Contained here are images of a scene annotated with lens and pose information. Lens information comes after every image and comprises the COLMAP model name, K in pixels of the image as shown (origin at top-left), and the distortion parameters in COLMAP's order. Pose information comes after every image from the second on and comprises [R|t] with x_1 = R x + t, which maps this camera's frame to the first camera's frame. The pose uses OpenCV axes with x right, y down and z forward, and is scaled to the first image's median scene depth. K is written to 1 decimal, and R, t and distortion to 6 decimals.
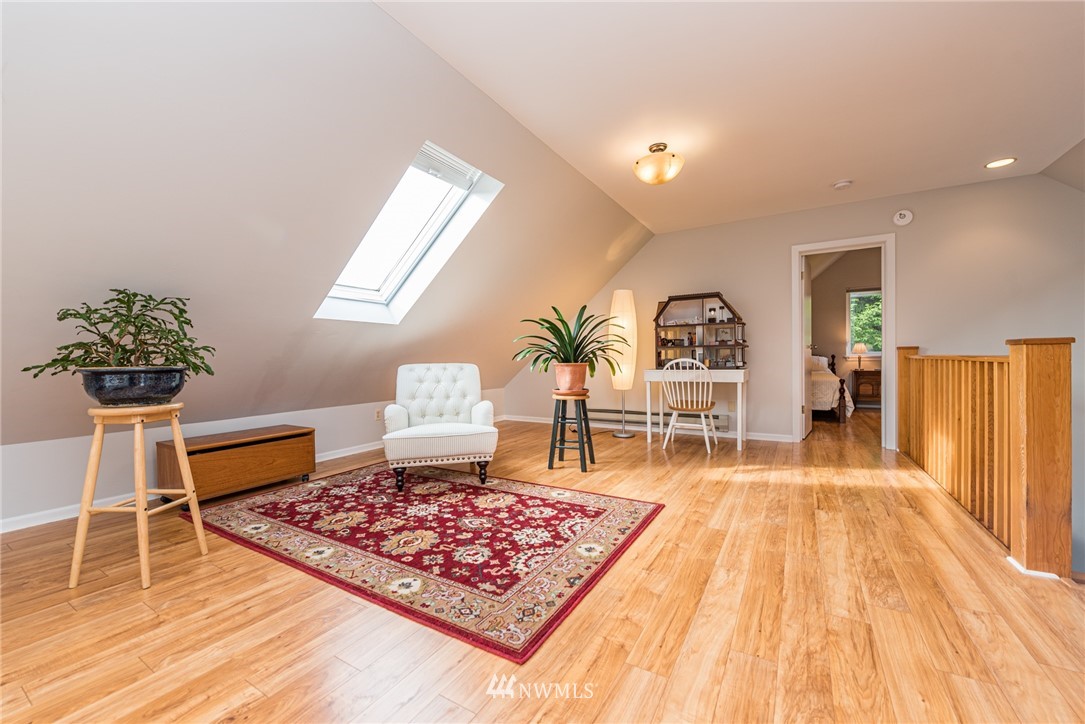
lens RADIAL K [[431.5, 0, 541.1], [0, 431.5, 364.1], [0, 0, 1]] dist [-0.002254, -0.003198]
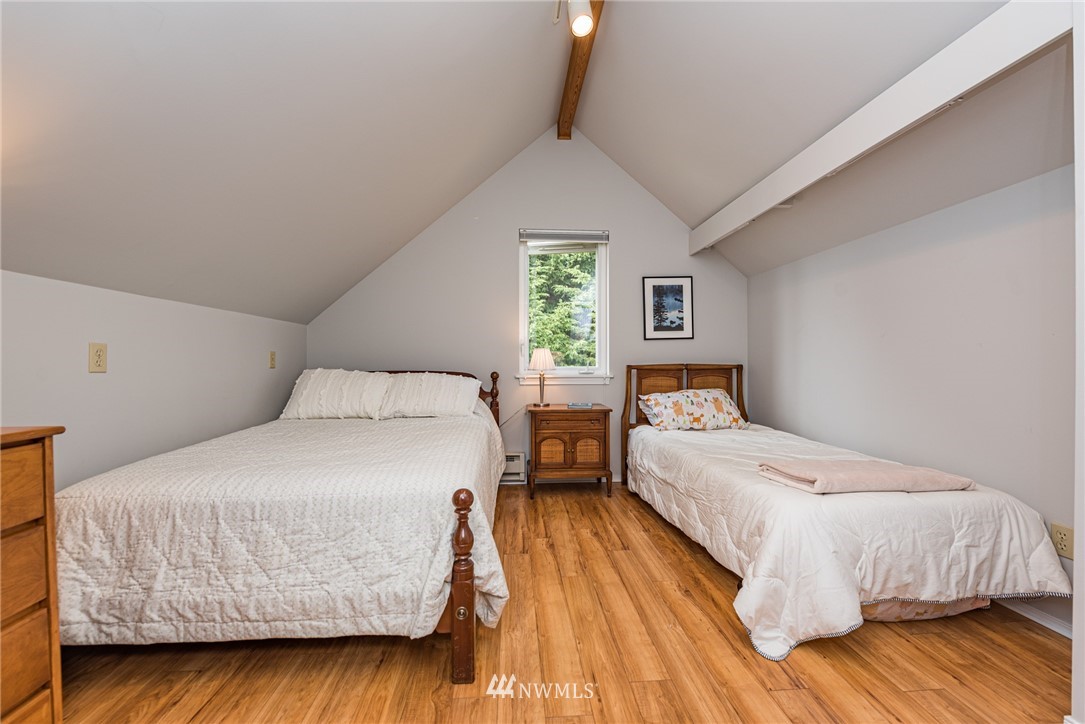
lens RADIAL K [[431.5, 0, 541.1], [0, 431.5, 364.1], [0, 0, 1]] dist [-0.002254, -0.003198]
pose [[0.819382, 0.043366, 0.571605, 0.470256], [-0.039559, 0.999035, -0.019088, -0.023804], [-0.571881, -0.006971, 0.820307, 0.619102]]
